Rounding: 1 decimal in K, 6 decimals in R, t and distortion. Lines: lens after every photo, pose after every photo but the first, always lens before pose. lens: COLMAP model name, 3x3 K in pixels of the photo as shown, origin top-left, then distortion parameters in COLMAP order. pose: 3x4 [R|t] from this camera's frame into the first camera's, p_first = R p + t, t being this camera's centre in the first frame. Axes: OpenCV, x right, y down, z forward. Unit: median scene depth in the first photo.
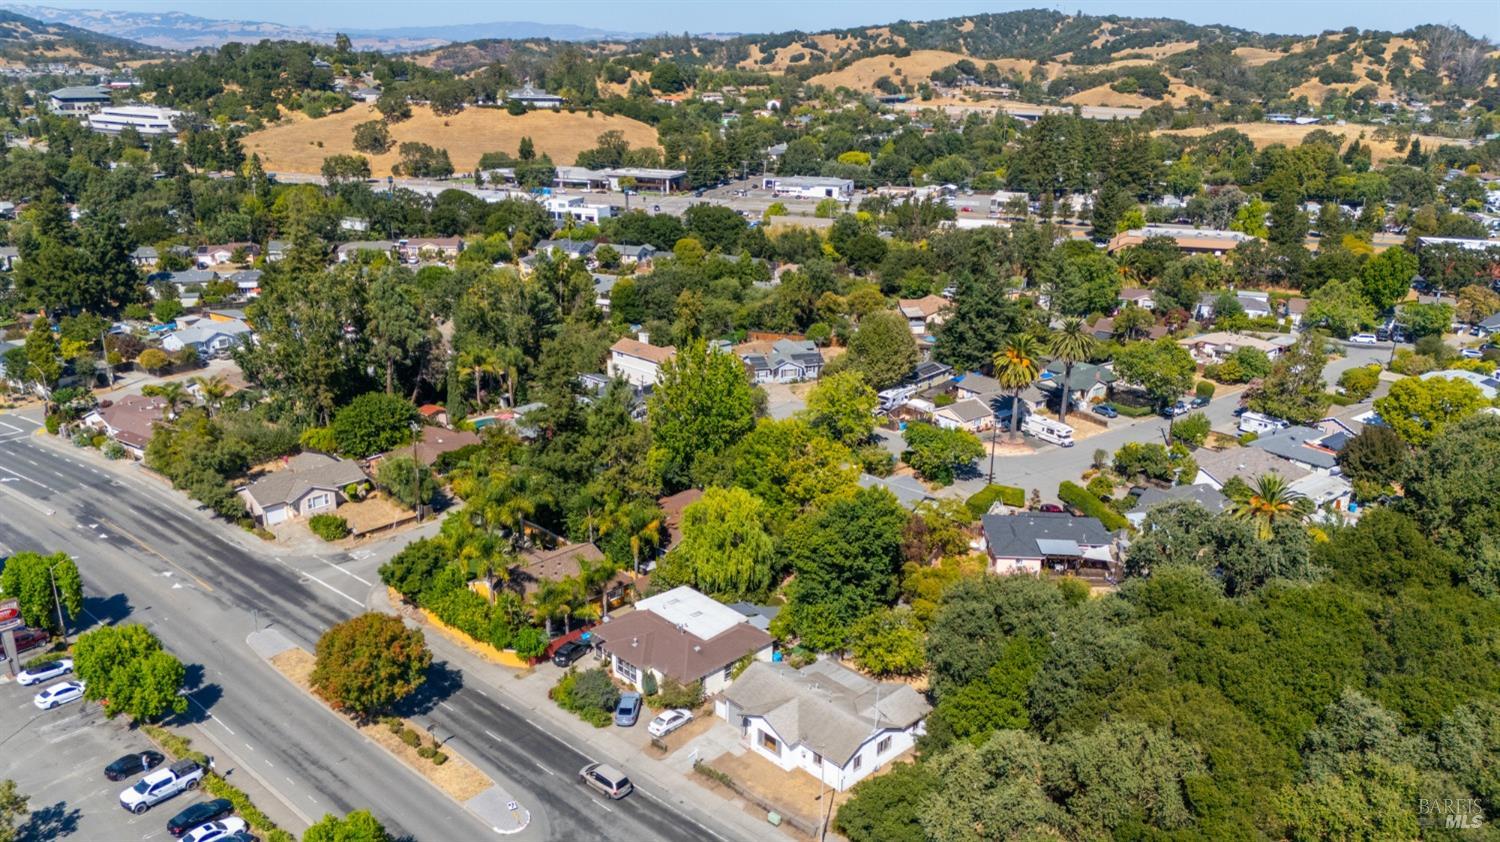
lens RADIAL K [[1110.4, 0, 750.7], [0, 1110.4, 418.6], [0, 0, 1]] dist [0.064270, -0.061215]
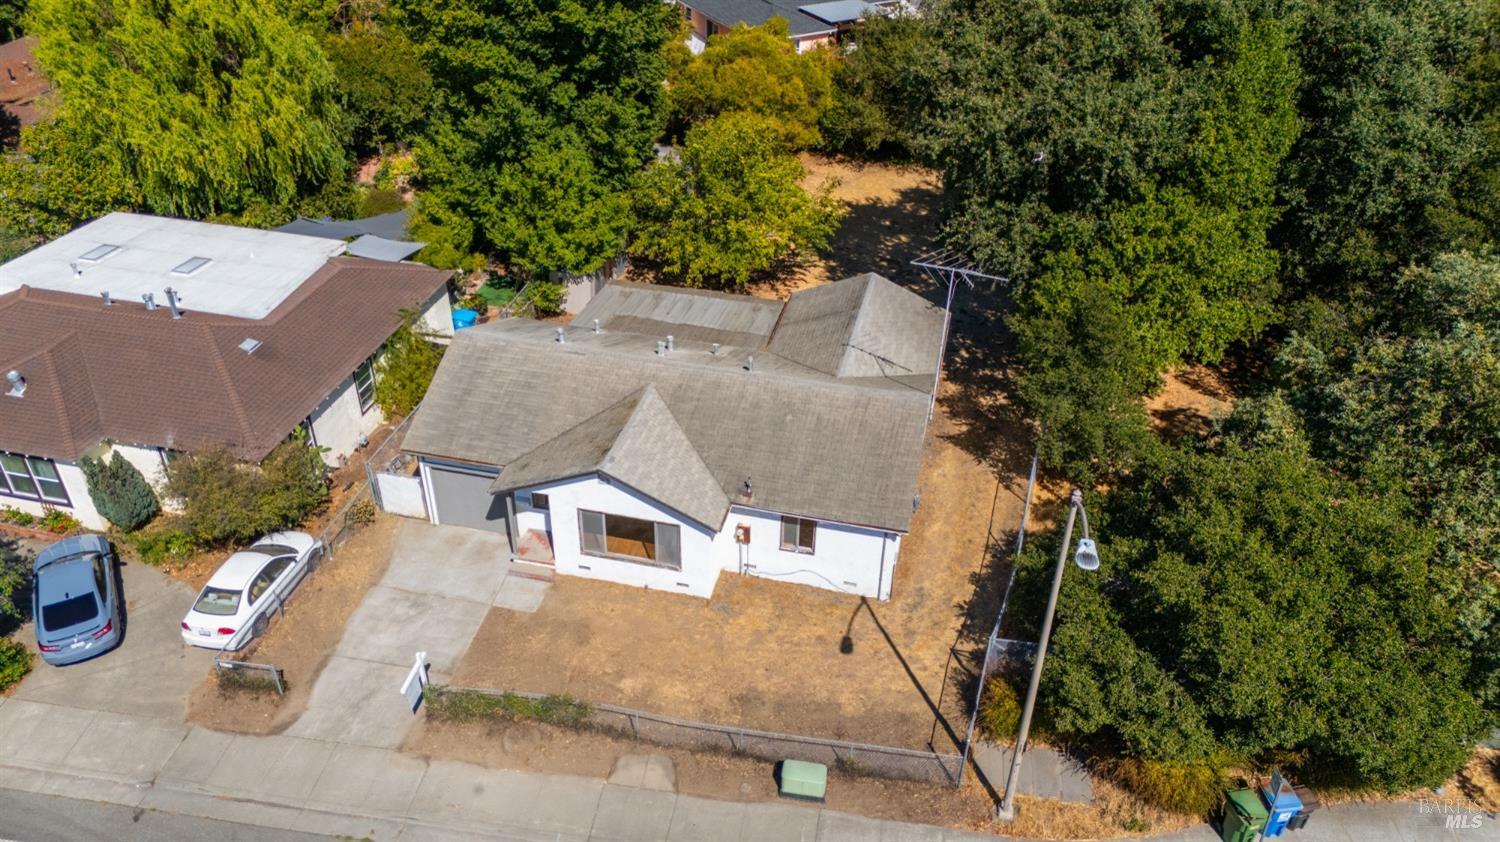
lens RADIAL K [[1110.4, 0, 751.4], [0, 1110.4, 419.4], [0, 0, 1]] dist [0.064270, -0.061215]
pose [[0.846058, -0.298296, 0.441820, -0.076733], [0.165074, 0.934651, 0.314927, 0.153329], [-0.506889, -0.193513, 0.840010, 0.671804]]
